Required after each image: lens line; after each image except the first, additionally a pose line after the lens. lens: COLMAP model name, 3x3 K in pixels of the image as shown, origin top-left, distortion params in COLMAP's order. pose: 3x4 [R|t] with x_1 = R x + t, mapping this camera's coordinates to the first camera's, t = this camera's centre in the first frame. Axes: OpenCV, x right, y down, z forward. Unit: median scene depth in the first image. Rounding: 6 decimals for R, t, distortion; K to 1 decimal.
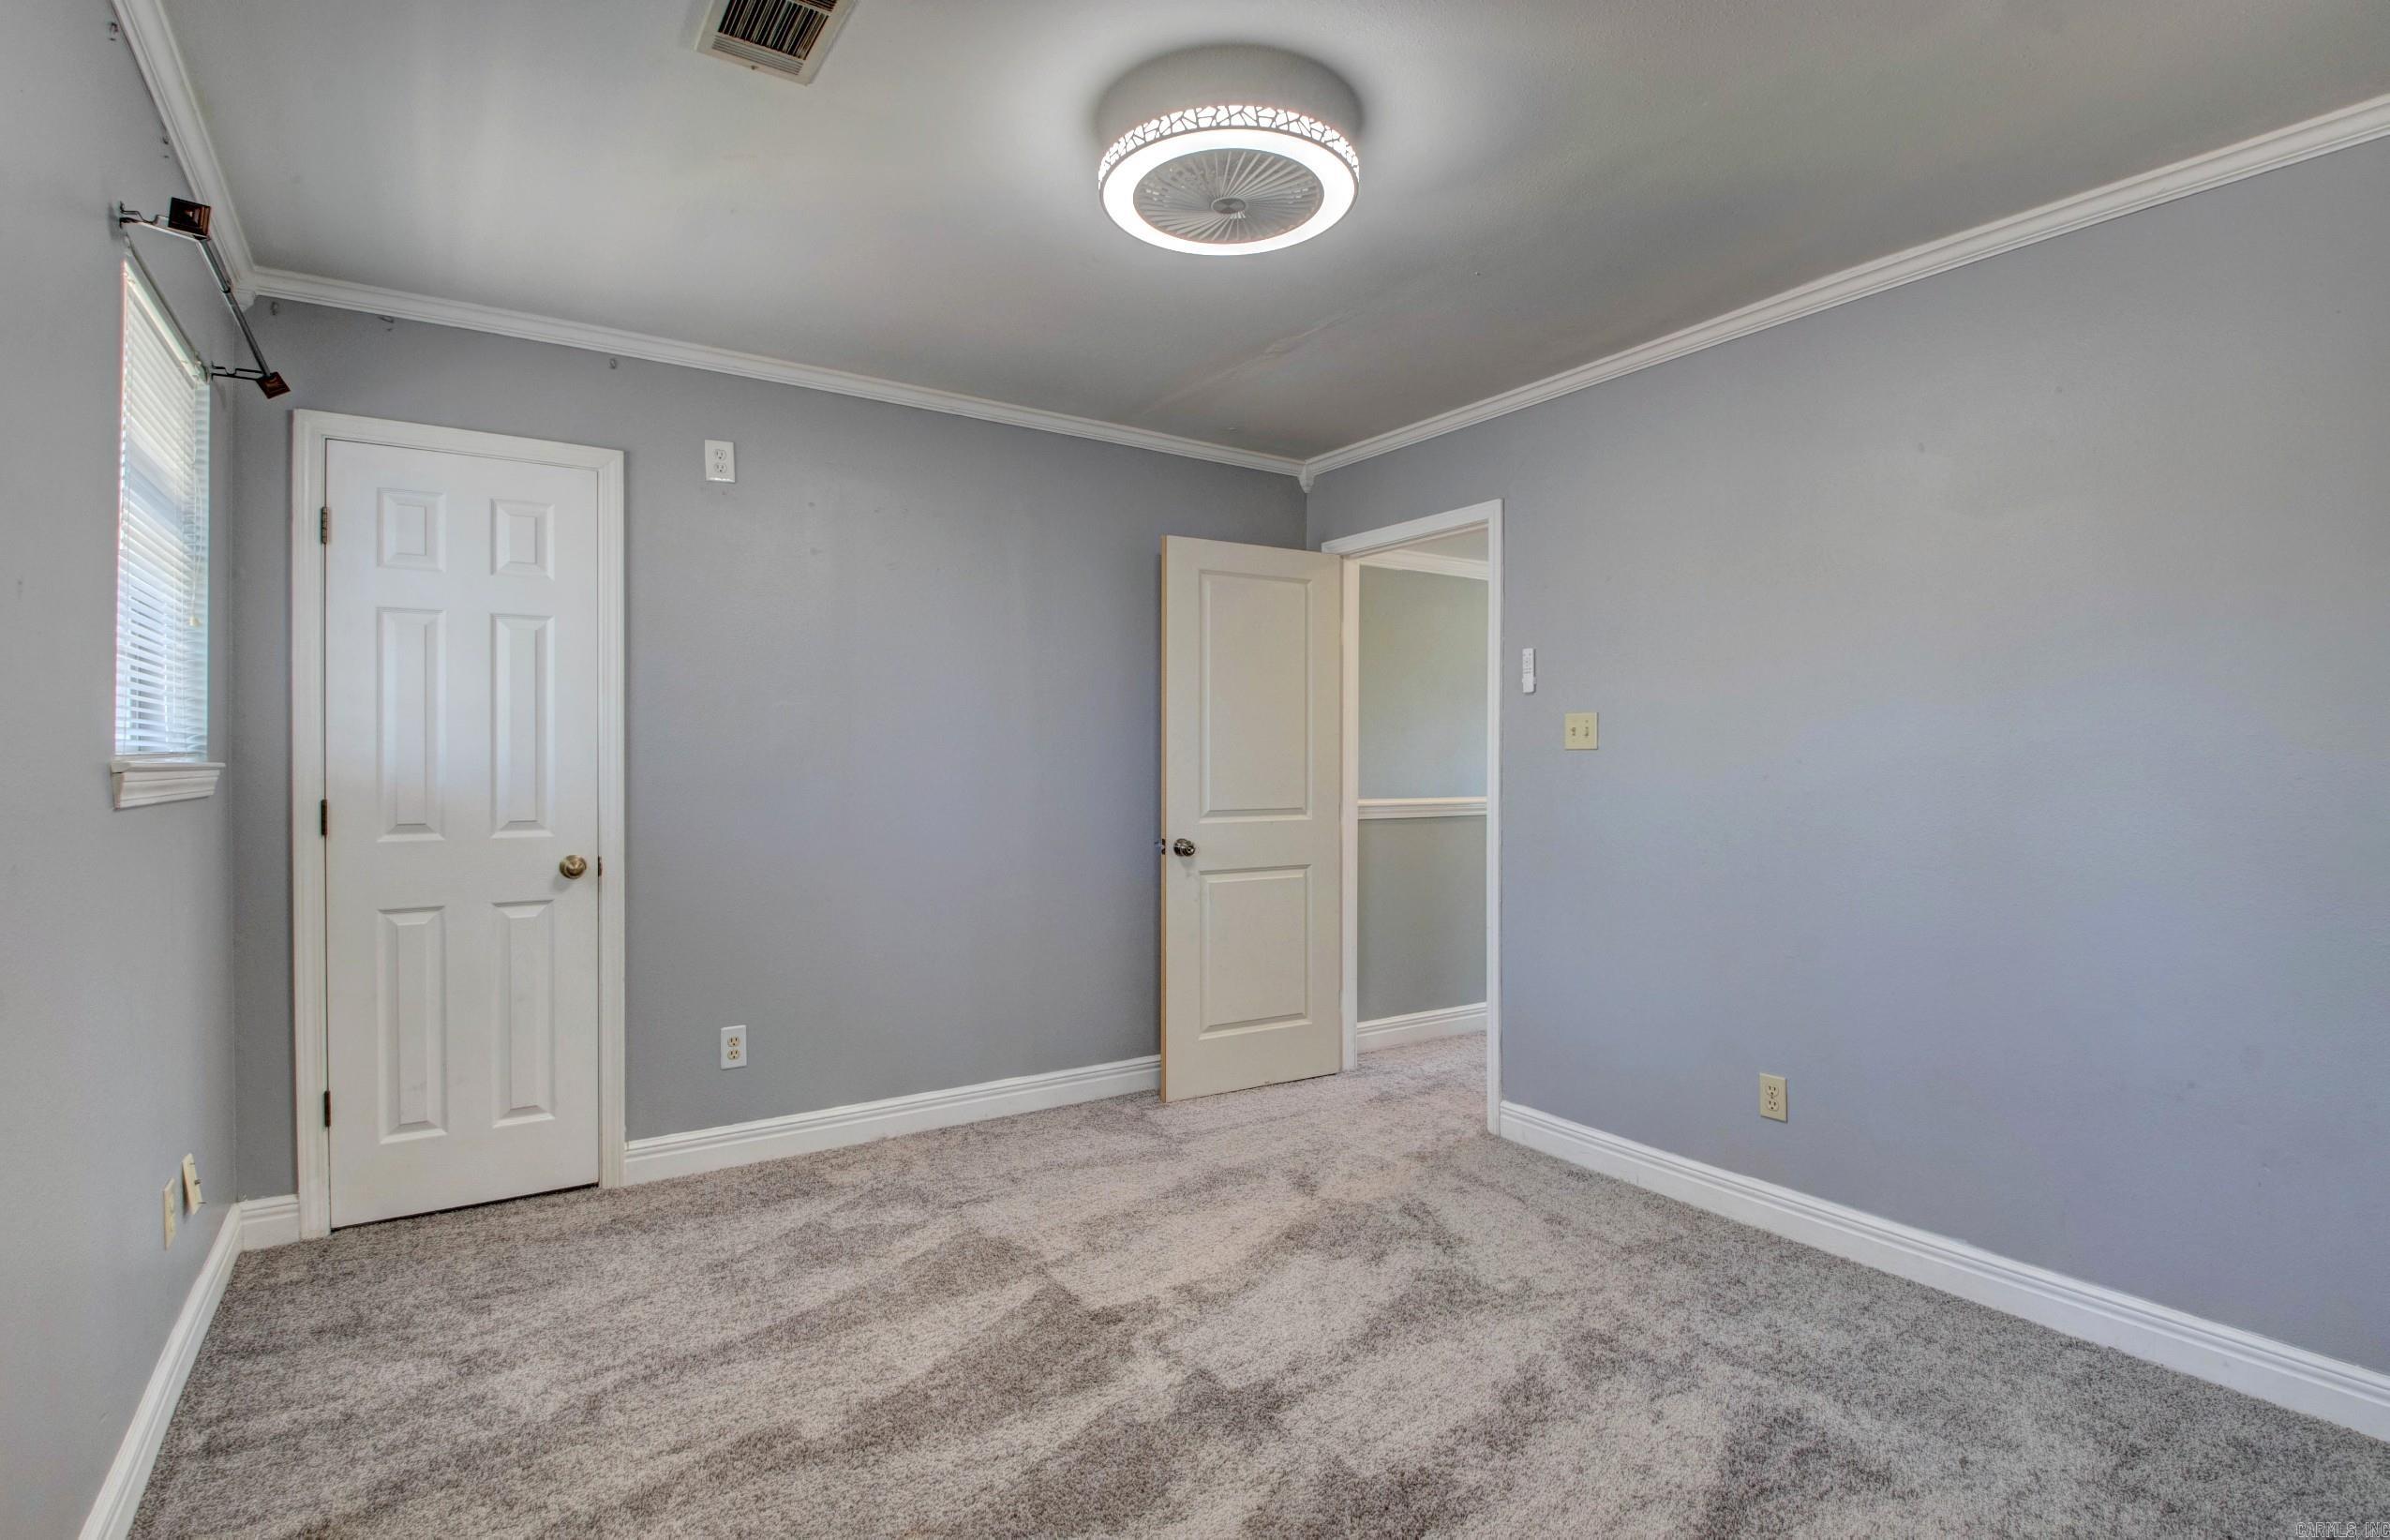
lens RADIAL K [[1114.8, 0, 1187.2], [0, 1114.8, 763.0], [0, 0, 1]] dist [0.027397, -0.033065]
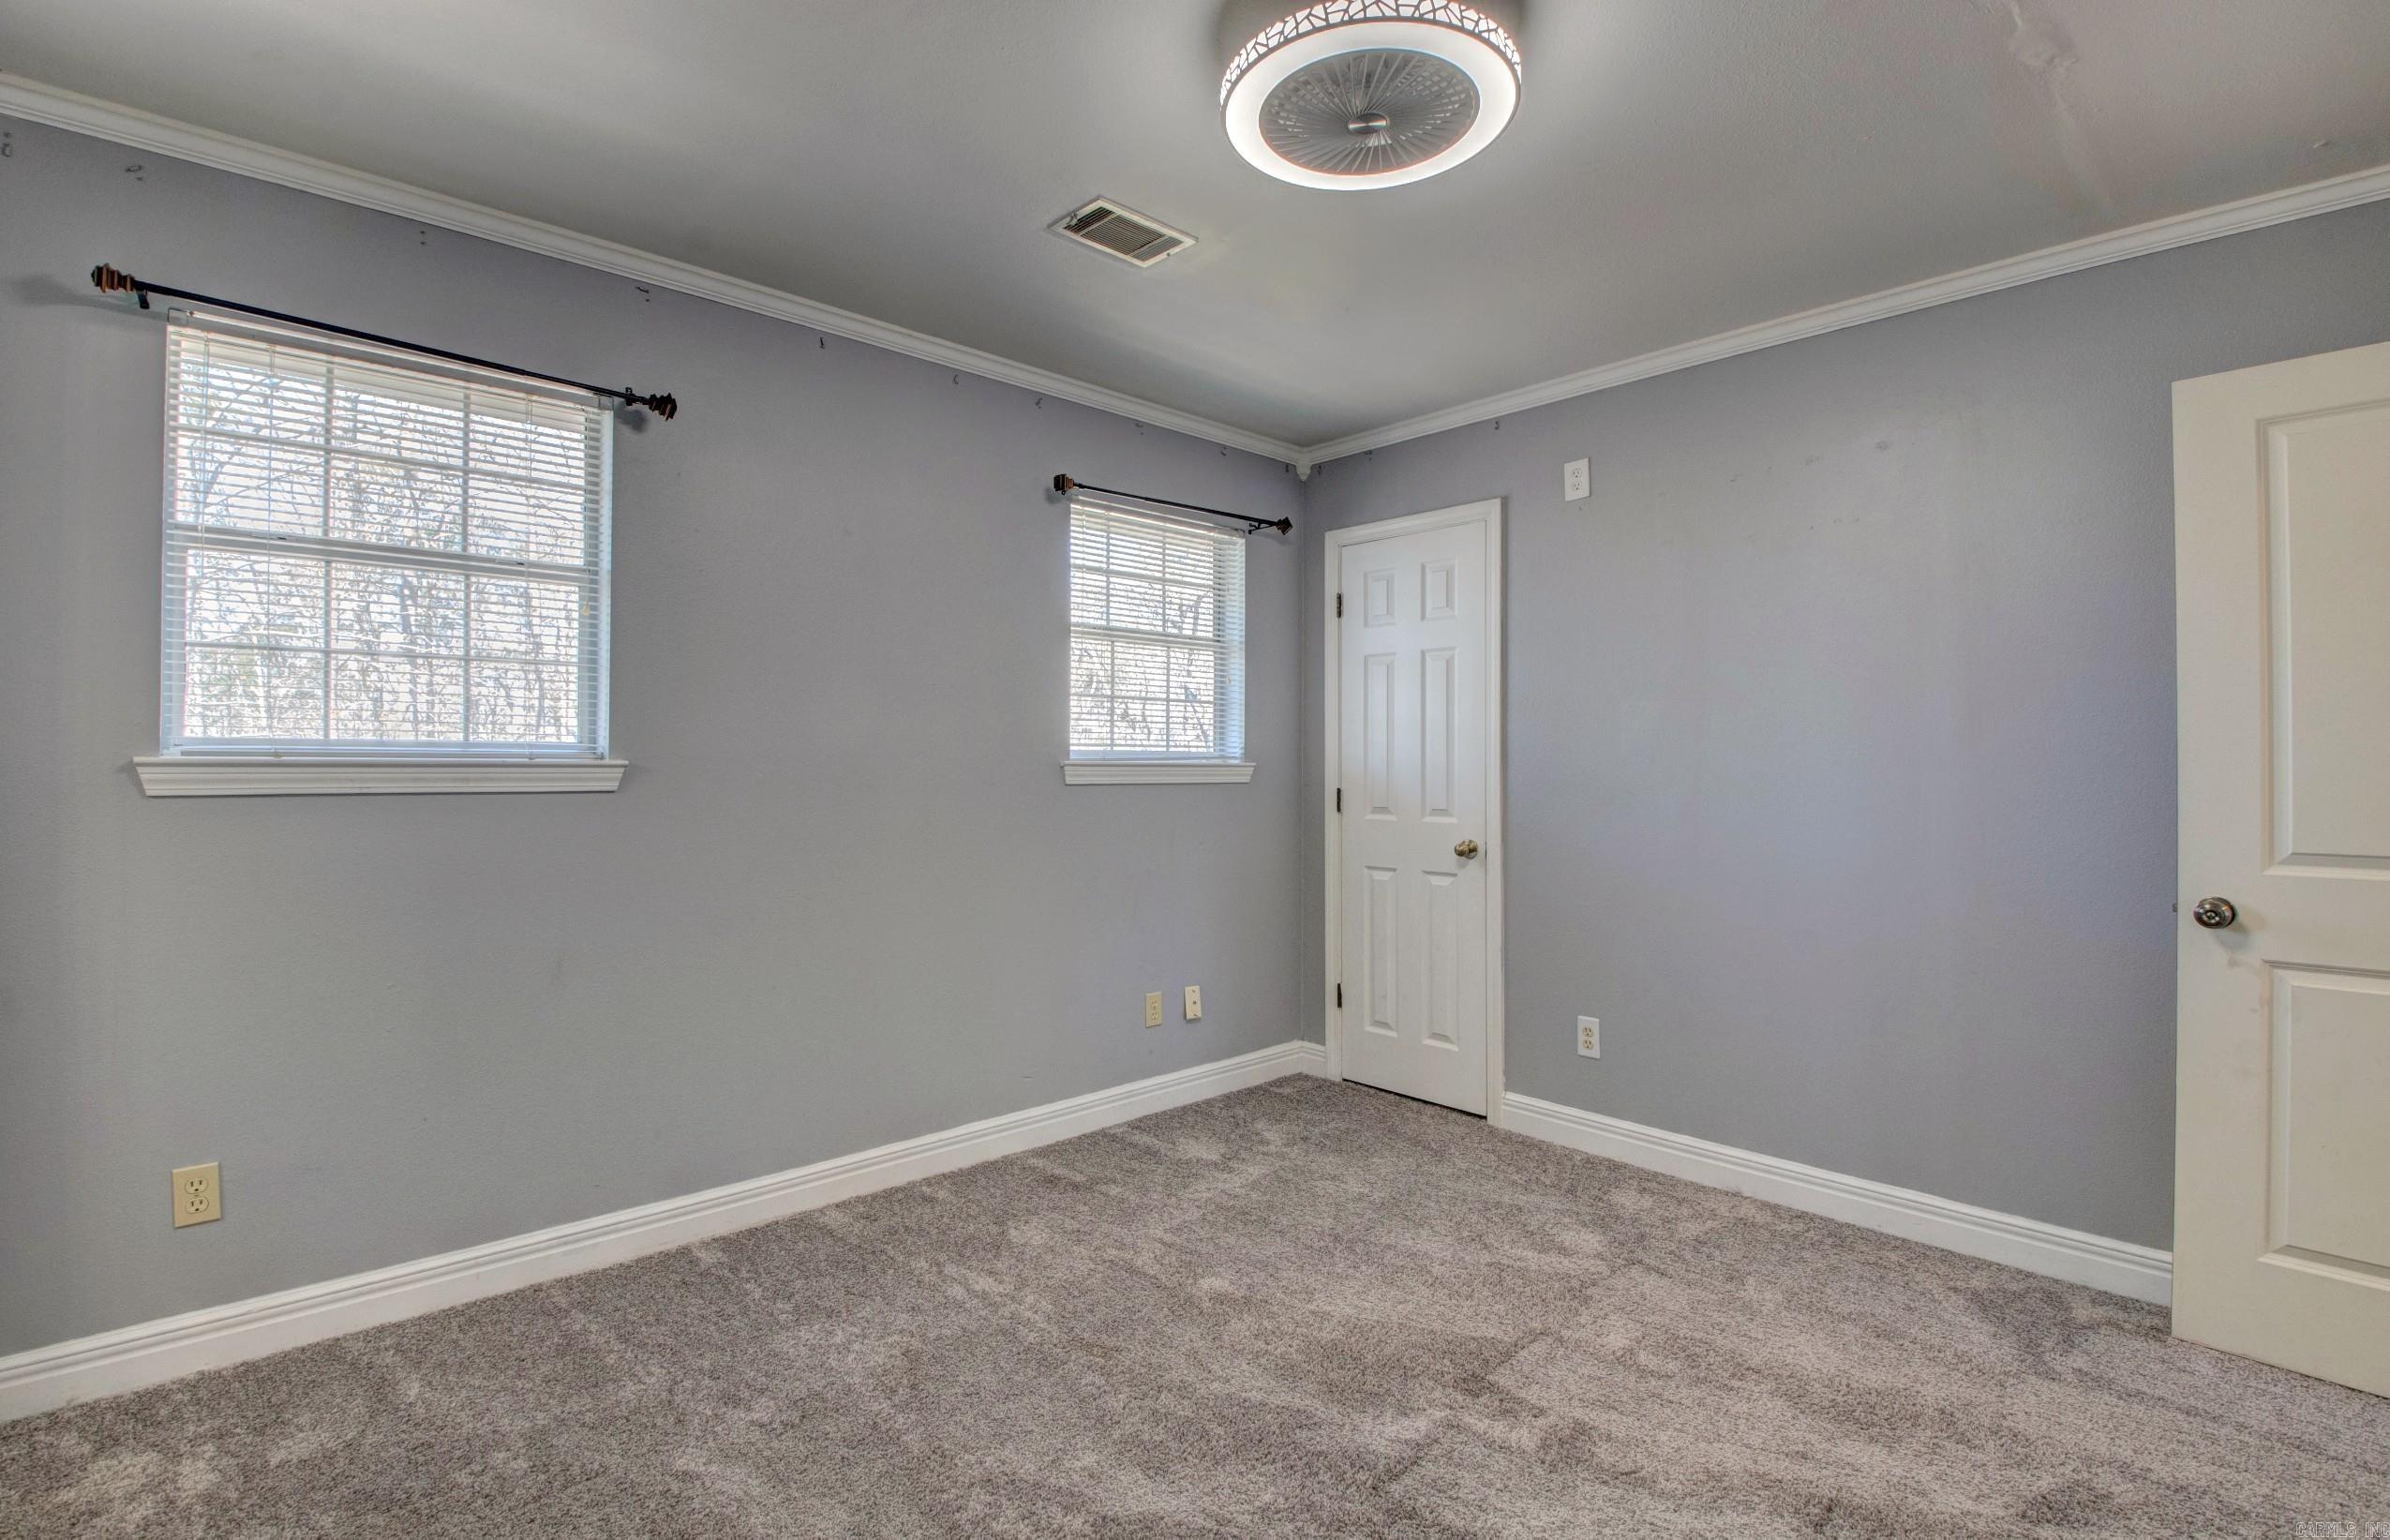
lens RADIAL K [[1114.8, 0, 1187.2], [0, 1114.8, 763.0], [0, 0, 1]] dist [0.027397, -0.033065]
pose [[0.176623, -0.001792, -0.984277, 0.601905], [-0.005334, 0.999982, -0.002777, 0.003884], [0.984264, 0.005741, 0.176610, 0.487174]]
